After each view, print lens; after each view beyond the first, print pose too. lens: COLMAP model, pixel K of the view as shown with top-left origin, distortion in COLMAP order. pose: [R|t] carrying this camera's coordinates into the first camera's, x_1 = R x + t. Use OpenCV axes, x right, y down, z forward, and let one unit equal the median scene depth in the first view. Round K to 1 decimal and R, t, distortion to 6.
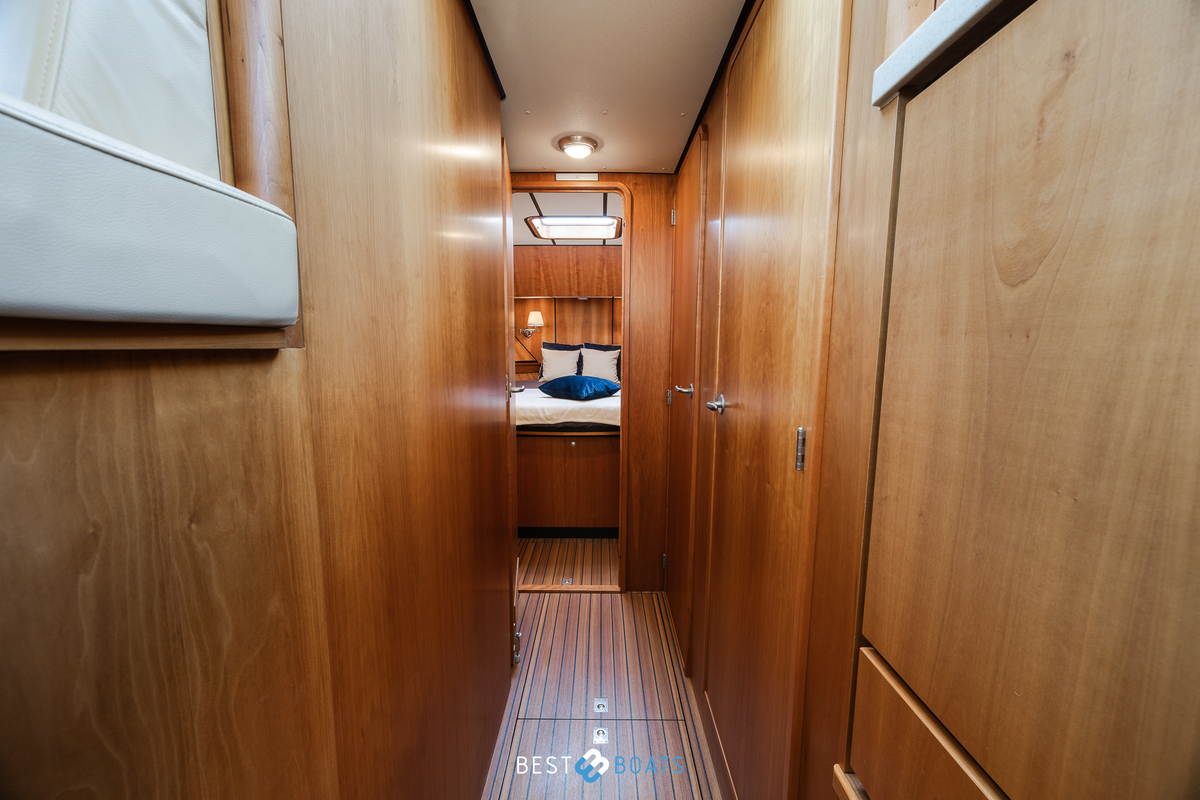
lens RADIAL K [[460.1, 0, 601.1], [0, 460.1, 402.0], [0, 0, 1]] dist [-0.000593, 0.000119]
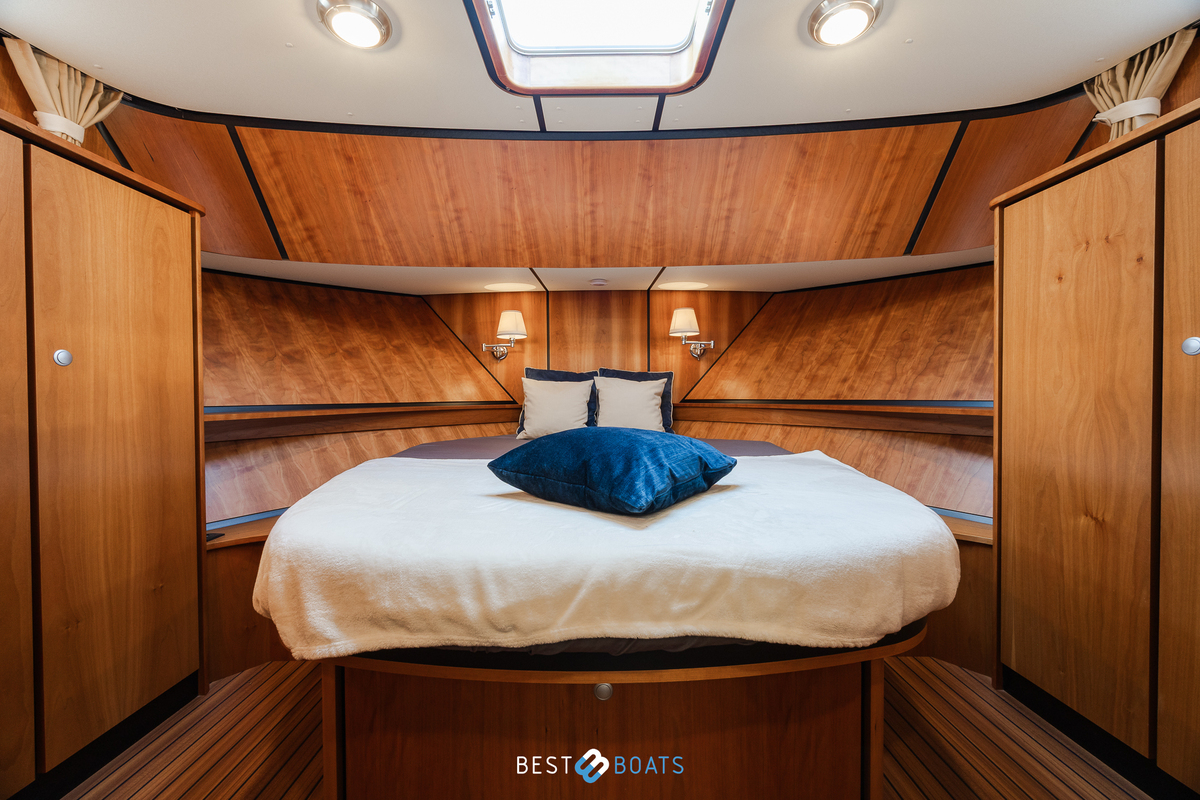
lens RADIAL K [[460.1, 0, 601.1], [0, 460.1, 402.0], [0, 0, 1]] dist [-0.000593, 0.000119]
pose [[0.999930, -0.010504, 0.005467, -0.038858], [0.011037, 0.993995, -0.108866, -0.026705], [-0.004290, 0.108919, 0.994041, 0.453287]]
